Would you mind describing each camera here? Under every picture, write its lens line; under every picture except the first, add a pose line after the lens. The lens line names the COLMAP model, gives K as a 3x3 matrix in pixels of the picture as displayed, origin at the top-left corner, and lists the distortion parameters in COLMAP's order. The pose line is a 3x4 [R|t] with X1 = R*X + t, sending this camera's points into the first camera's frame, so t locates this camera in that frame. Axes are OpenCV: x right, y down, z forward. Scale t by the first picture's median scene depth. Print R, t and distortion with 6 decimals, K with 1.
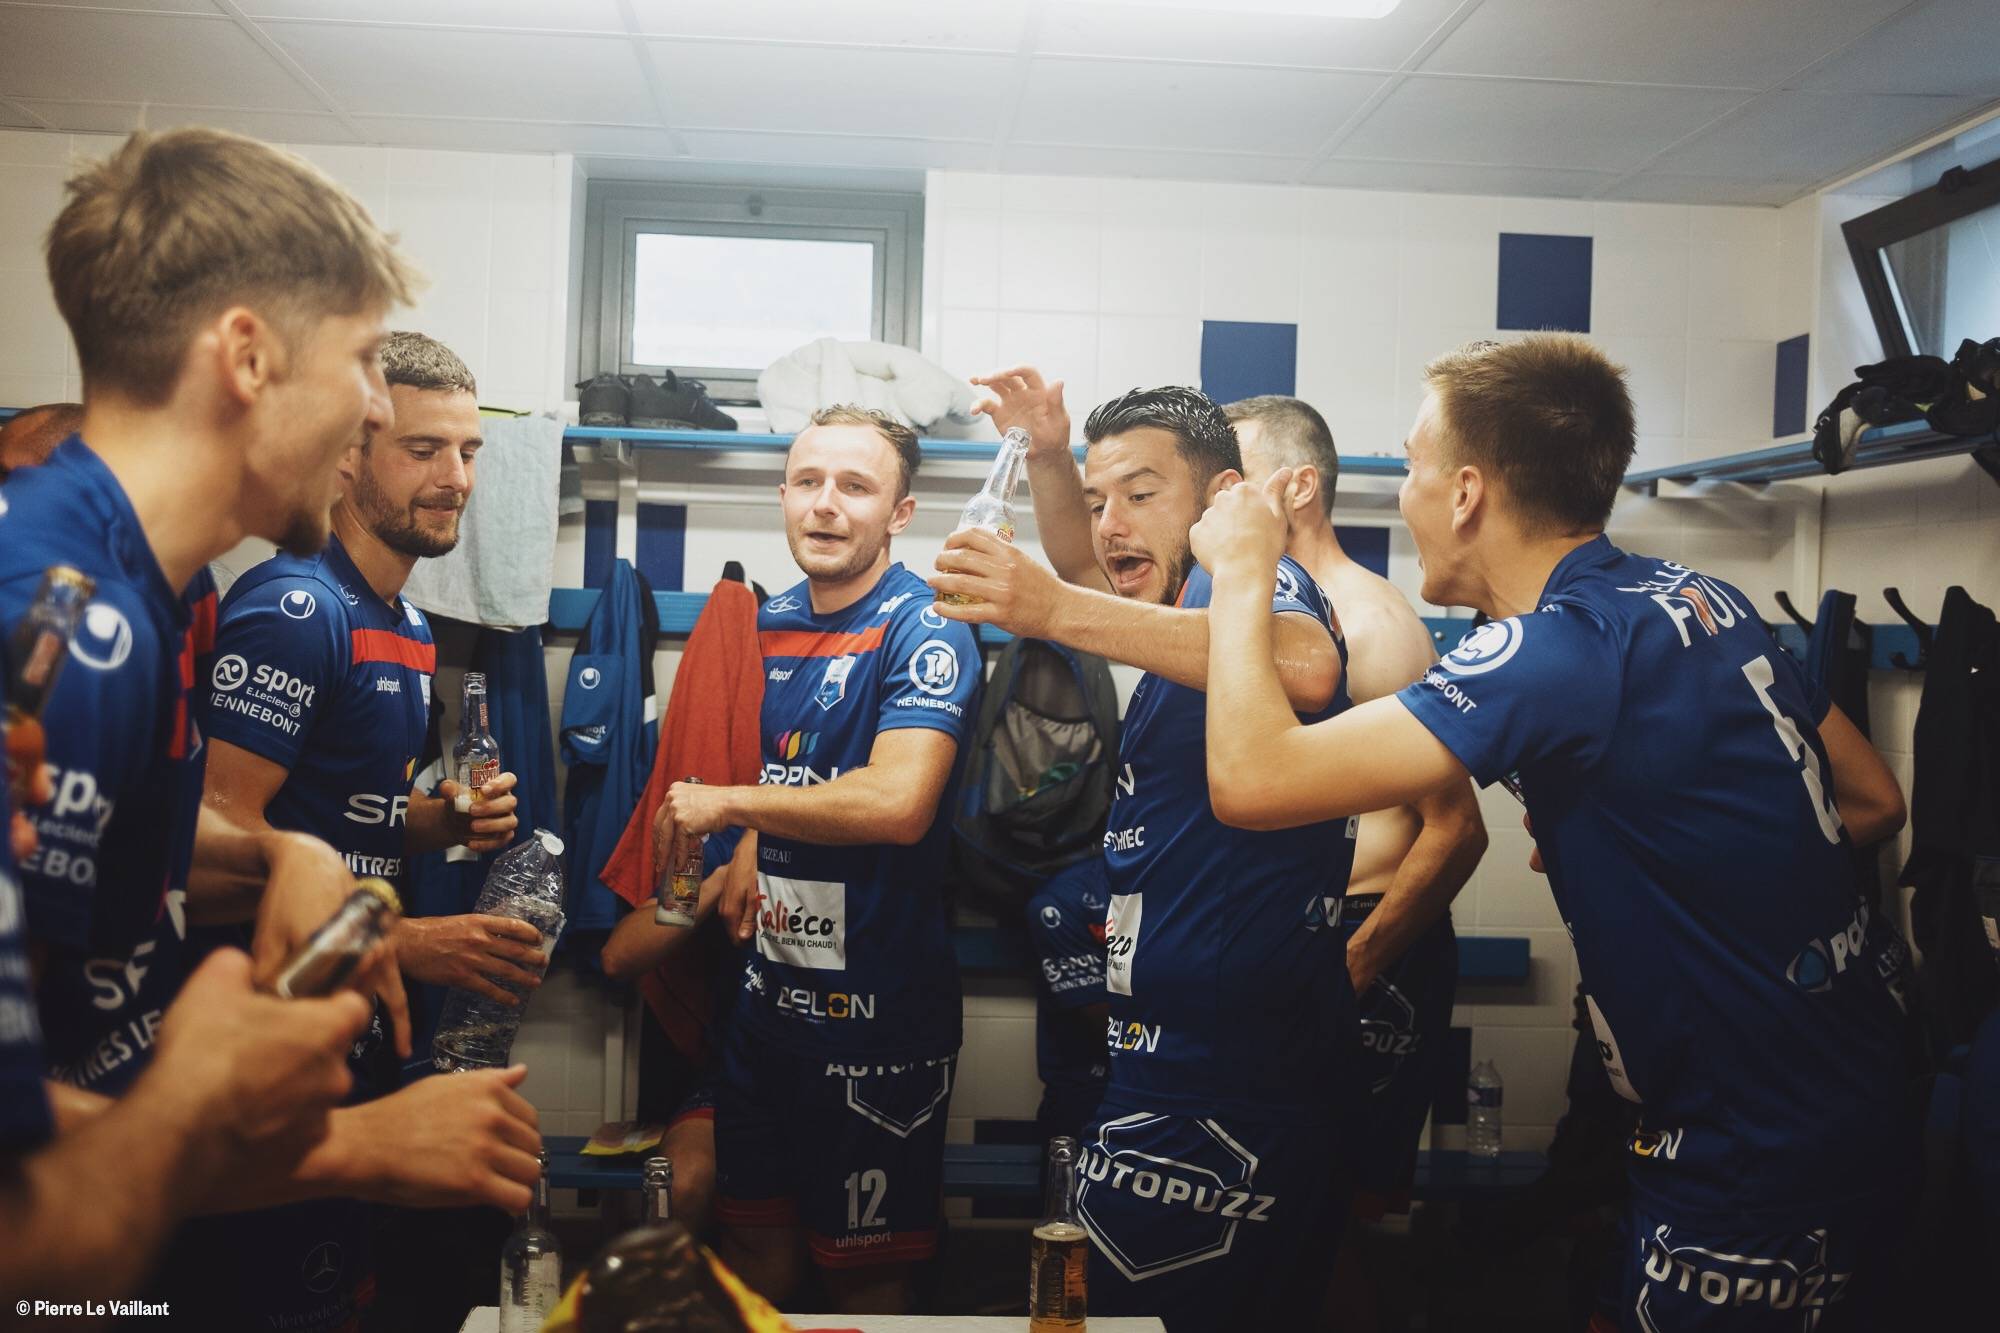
lens RADIAL K [[2136.3, 0, 962.2], [0, 2136.3, 678.6], [0, 0, 1]] dist [-0.080464, 0.193107]
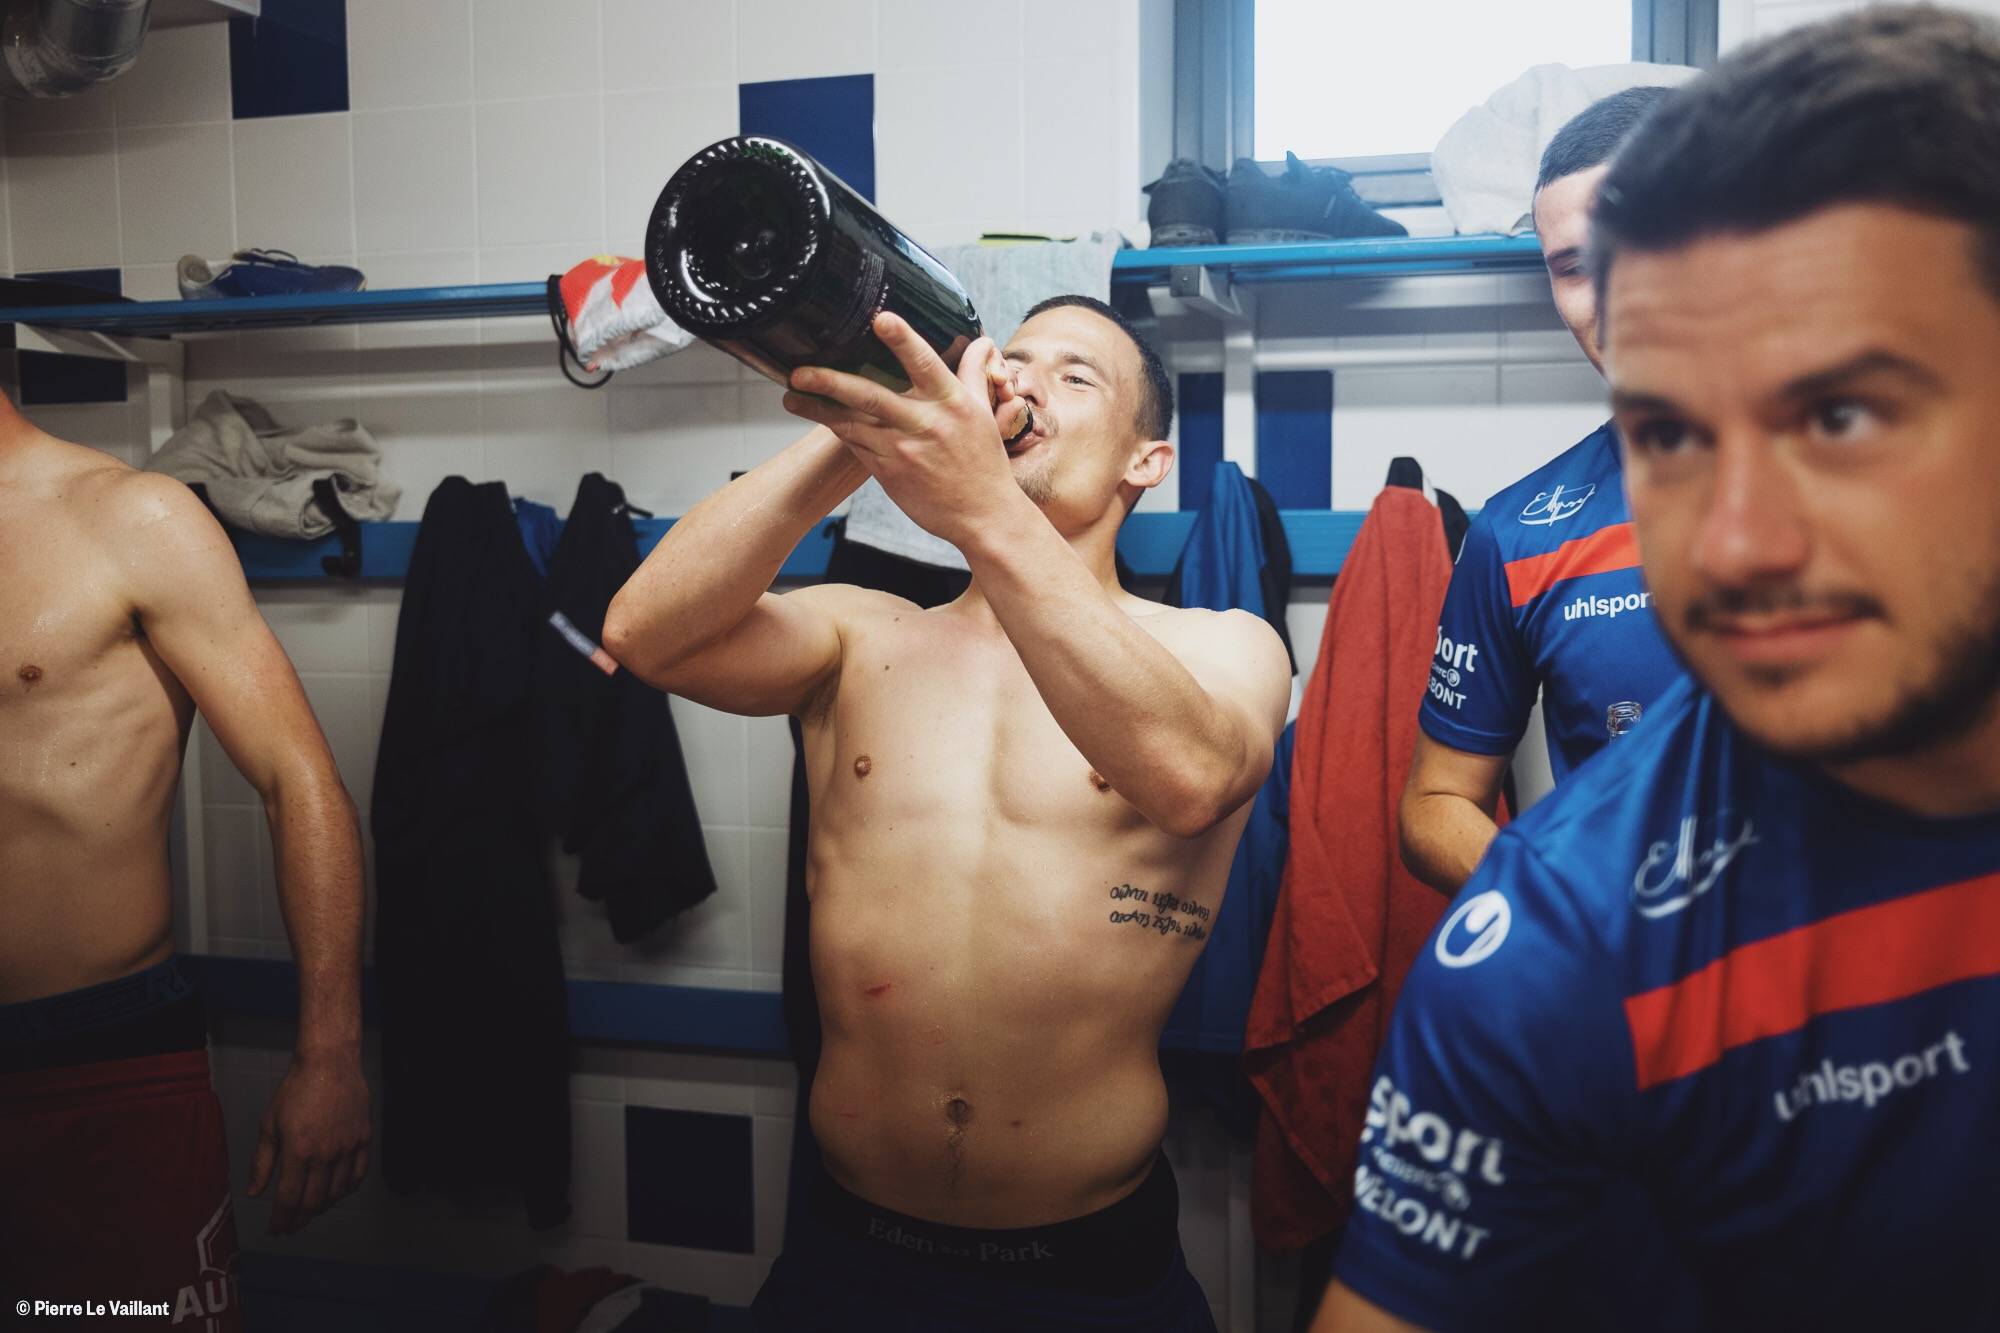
lens RADIAL K [[2136.3, 0, 962.2], [0, 2136.3, 678.6], [0, 0, 1]] dist [-0.080464, 0.193107]
pose [[0.925322, -0.014725, -0.378896, 0.005683], [0.025006, 0.999440, 0.022228, -0.007883], [0.378357, -0.030043, 0.925172, 0.381380]]
